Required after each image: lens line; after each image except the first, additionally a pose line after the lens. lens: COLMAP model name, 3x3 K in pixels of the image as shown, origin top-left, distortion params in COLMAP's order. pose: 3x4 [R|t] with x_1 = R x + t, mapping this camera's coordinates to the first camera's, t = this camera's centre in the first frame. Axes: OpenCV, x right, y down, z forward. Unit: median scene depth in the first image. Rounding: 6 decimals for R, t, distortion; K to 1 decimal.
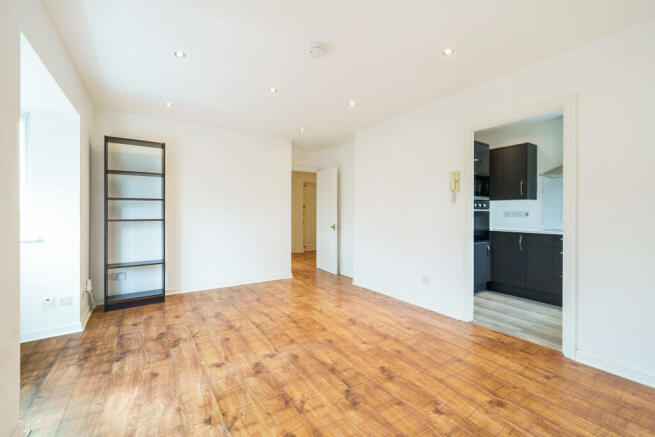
lens RADIAL K [[270.6, 0, 326.1], [0, 270.6, 212.9], [0, 0, 1]] dist [0.001341, 0.000401]
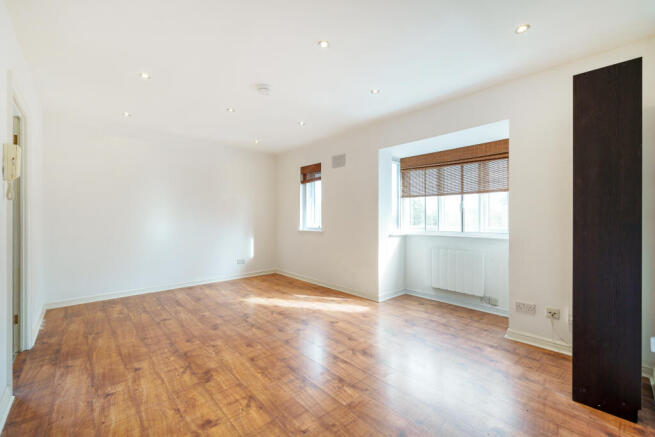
lens RADIAL K [[270.6, 0, 329.8], [0, 270.6, 219.9], [0, 0, 1]] dist [0.001341, 0.000401]
pose [[-0.984930, 0.001435, -0.172950, -0.092931], [0.000010, 0.999966, 0.008242, -0.000443], [0.172956, 0.008116, -0.984896, 1.757880]]
